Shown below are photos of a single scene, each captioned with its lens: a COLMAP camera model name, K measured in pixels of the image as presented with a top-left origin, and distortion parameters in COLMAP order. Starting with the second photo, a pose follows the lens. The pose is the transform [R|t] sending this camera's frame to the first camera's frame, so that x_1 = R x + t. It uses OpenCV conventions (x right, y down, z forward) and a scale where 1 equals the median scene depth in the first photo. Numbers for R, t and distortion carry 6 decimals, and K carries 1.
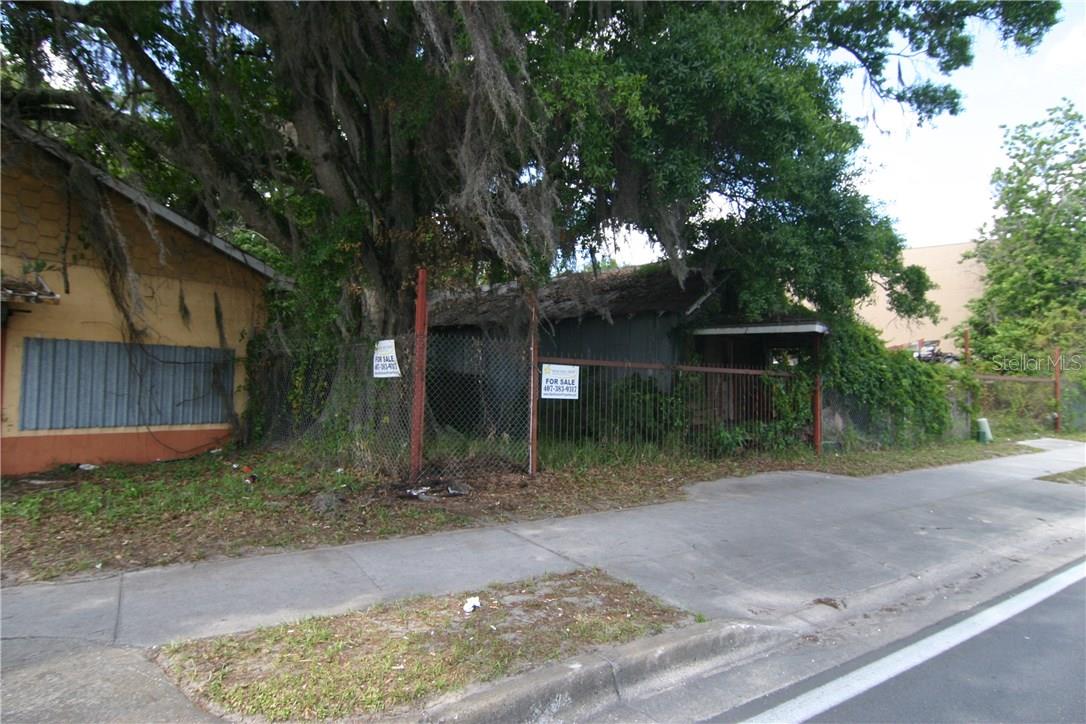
lens RADIAL K [[599.8, 0, 548.1], [0, 599.8, 361.4], [0, 0, 1]] dist [-0.003981, -0.000703]
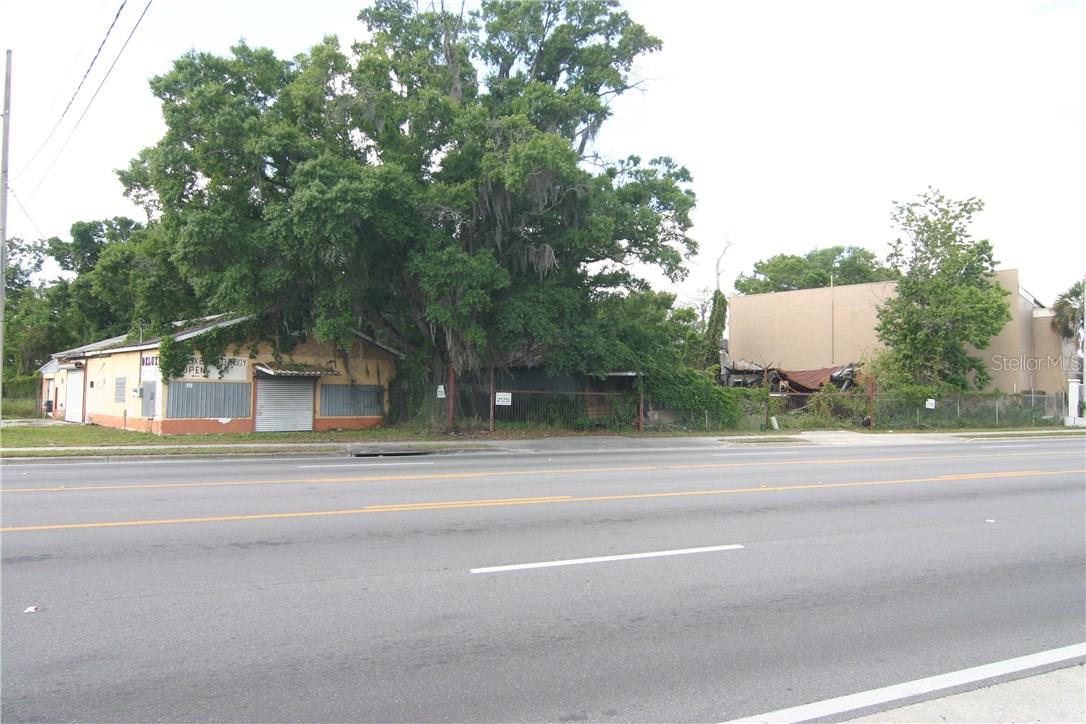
lens RADIAL K [[748.8, 0, 541.0], [0, 748.8, 363.8], [0, 0, 1]] dist [0.000080, 0.000046]
pose [[0.985967, -0.010779, -0.166595, 0.671185], [0.010431, 0.999941, -0.002963, -0.100634], [0.166617, 0.001183, 0.986021, -2.066487]]
